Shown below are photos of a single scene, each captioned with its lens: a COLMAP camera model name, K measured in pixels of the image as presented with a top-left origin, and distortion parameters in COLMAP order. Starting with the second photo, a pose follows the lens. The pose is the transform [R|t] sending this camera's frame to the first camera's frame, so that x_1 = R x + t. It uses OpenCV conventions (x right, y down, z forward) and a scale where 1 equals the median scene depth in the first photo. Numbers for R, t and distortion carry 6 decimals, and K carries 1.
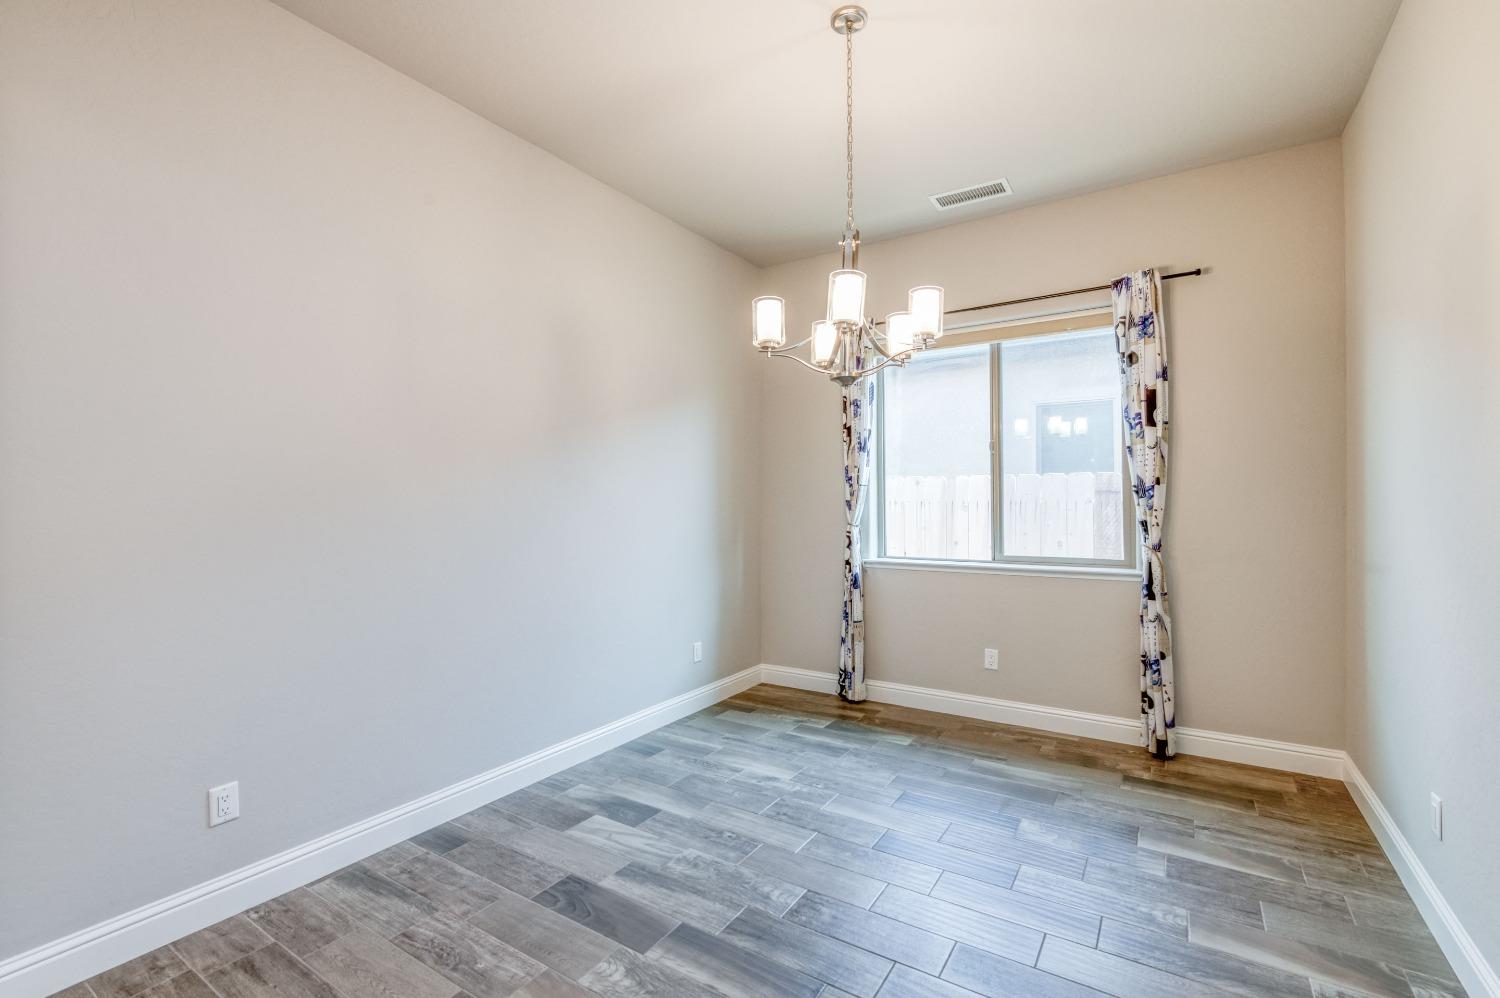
lens RADIAL K [[656.6, 0, 760.5], [0, 656.6, 495.5], [0, 0, 1]] dist [-0.004244, -0.000025]
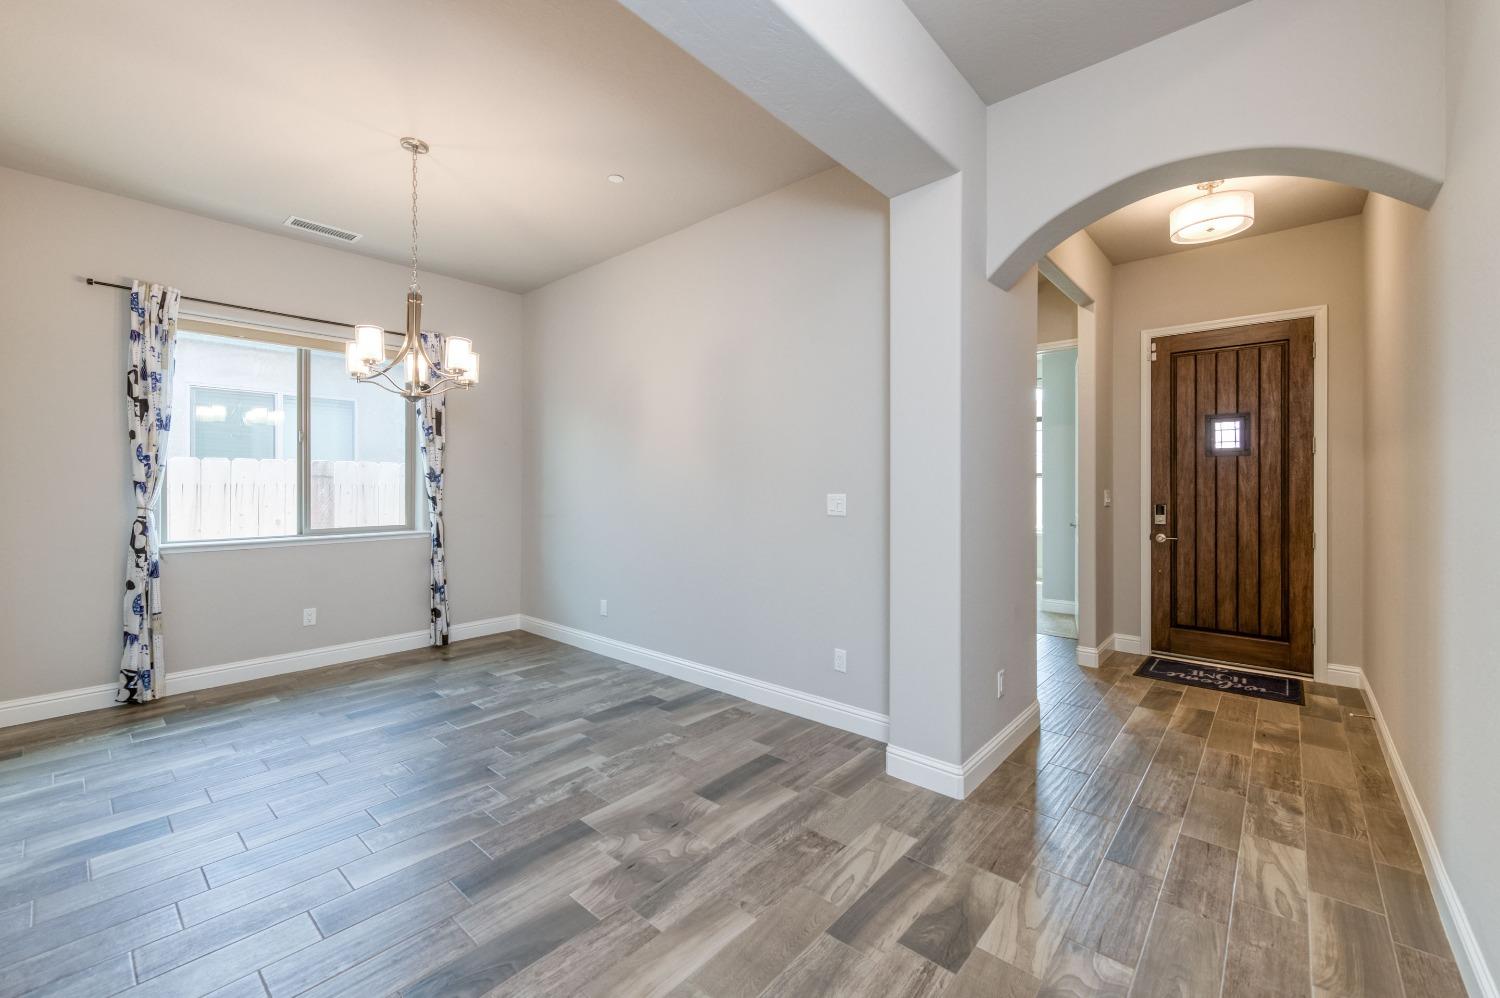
lens RADIAL K [[609.3, 0, 745.7], [0, 609.3, 483.9], [0, 0, 1]] dist [-0.001212, -0.000515]
pose [[0.152590, 0.005964, 0.988272, -0.666041], [-0.006139, 0.999968, -0.005087, 0.010772], [-0.988270, -0.005291, 0.152622, 0.058006]]
